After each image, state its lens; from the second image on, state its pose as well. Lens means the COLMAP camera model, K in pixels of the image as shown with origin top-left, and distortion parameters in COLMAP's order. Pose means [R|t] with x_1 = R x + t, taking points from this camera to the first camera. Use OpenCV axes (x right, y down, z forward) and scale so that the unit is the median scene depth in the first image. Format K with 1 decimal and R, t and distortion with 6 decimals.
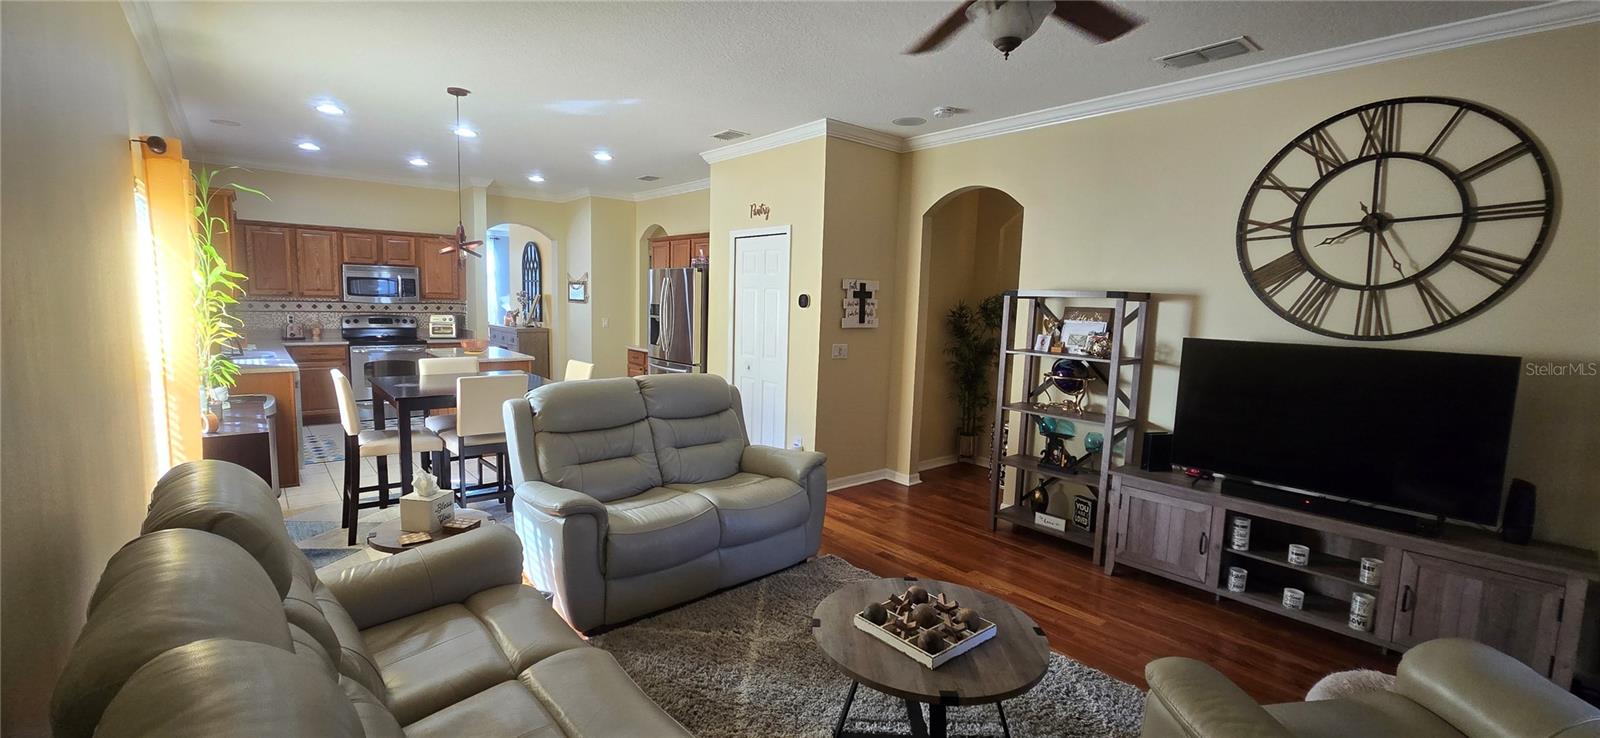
lens RADIAL K [[655.1, 0, 785.7], [0, 655.1, 370.8], [0, 0, 1]] dist [0.000187, 0.000167]
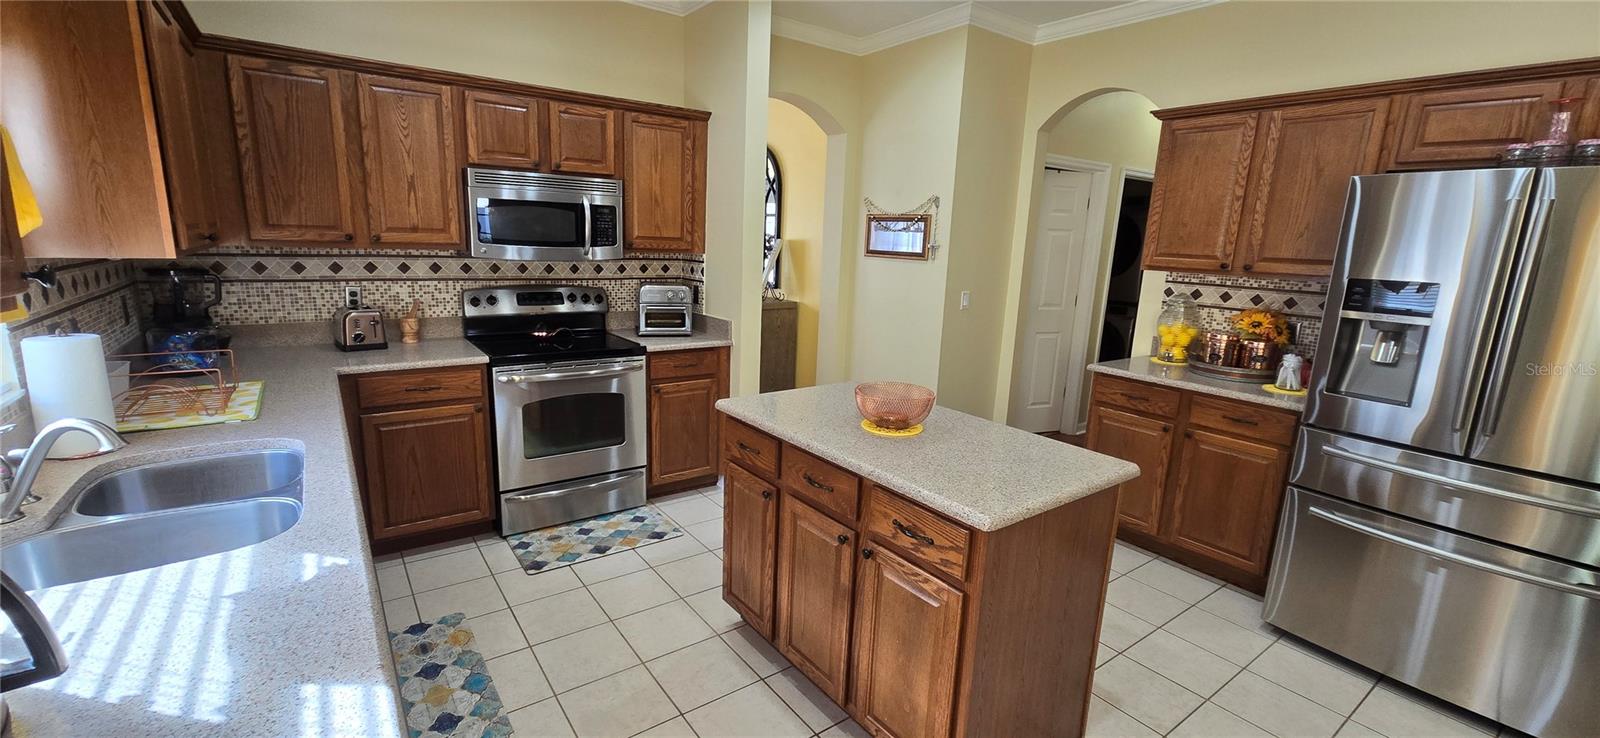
lens RADIAL K [[655.1, 0, 787.1], [0, 655.1, 370.5], [0, 0, 1]] dist [0.000187, 0.000167]
pose [[0.997556, 0.021704, -0.066416, -0.439174], [-0.015825, 0.996012, 0.087804, -0.073261], [0.068057, -0.086538, 0.993921, 0.584367]]
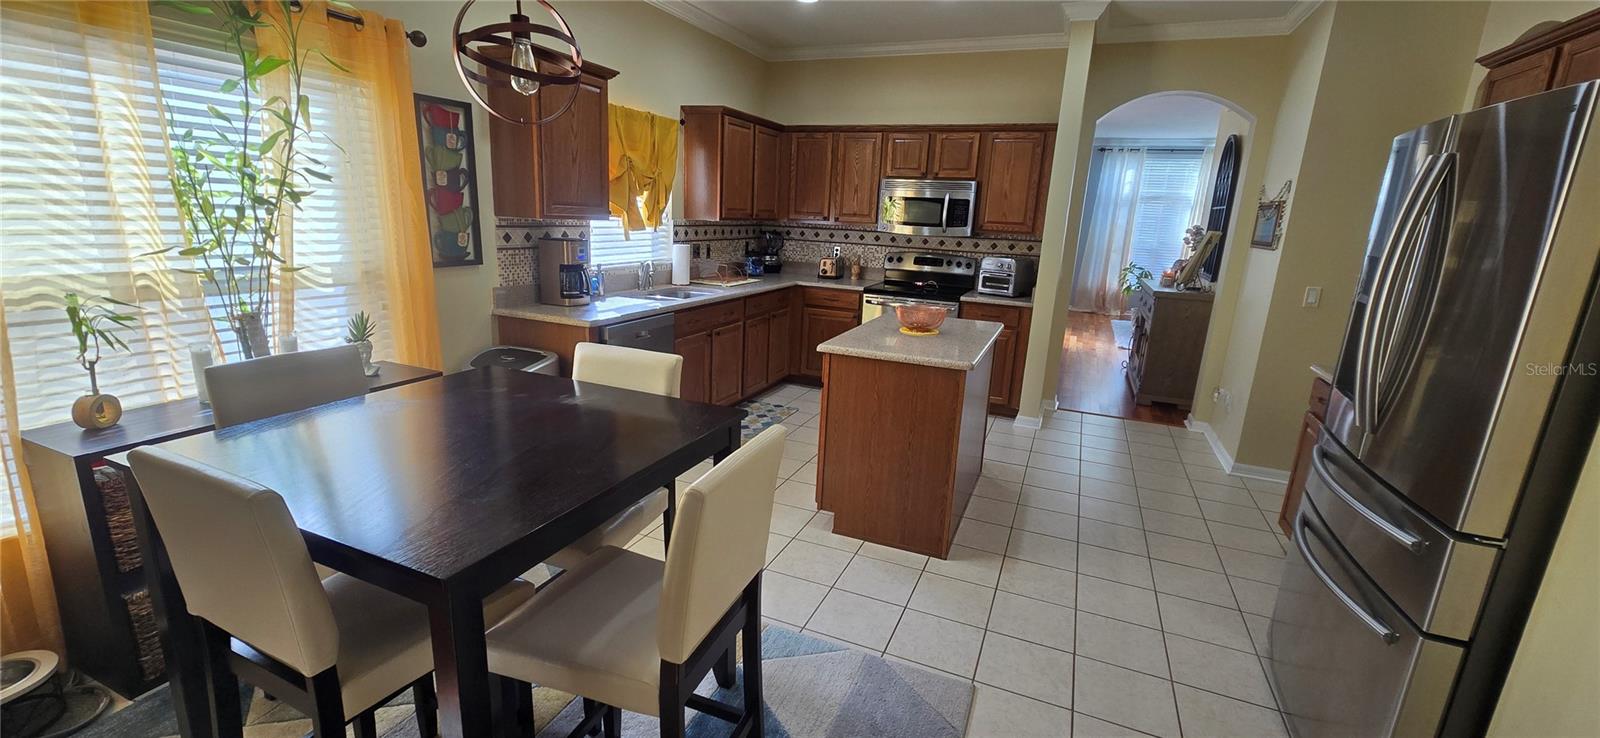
lens RADIAL K [[655.1, 0, 800.1], [0, 655.1, 371.3], [0, 0, 1]] dist [0.000187, 0.000167]
pose [[0.455897, 0.204942, -0.866116, -0.051048], [-0.134637, 0.977810, 0.160502, -0.058793], [0.879790, 0.043439, 0.473374, 0.585340]]
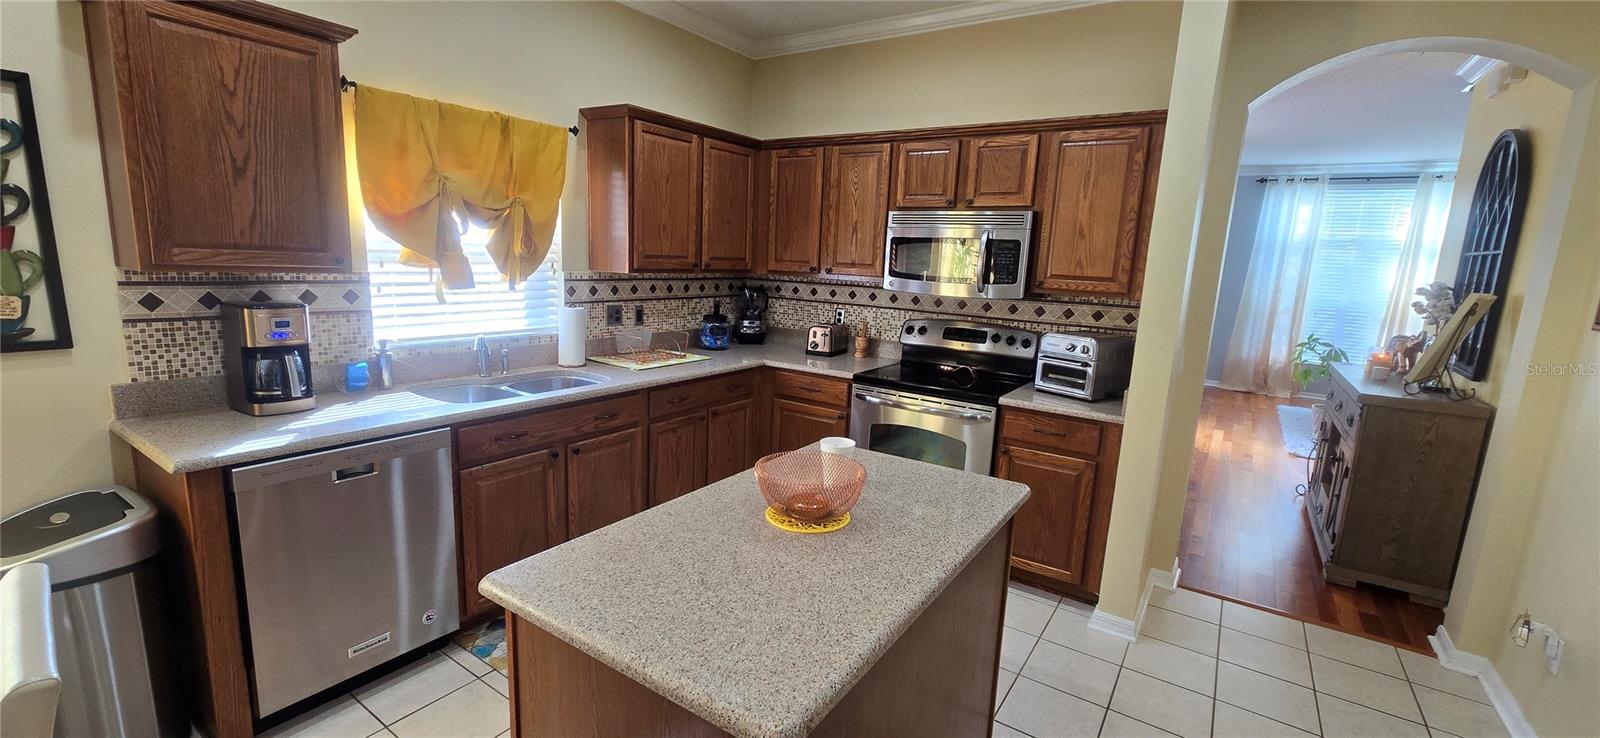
lens RADIAL K [[655.1, 0, 795.3], [0, 655.1, 372.6], [0, 0, 1]] dist [0.000187, 0.000167]
pose [[0.275971, 0.155123, -0.948566, -0.223115], [-0.145938, 0.982211, 0.118167, -0.092644], [0.950022, 0.105821, 0.293700, 0.801281]]
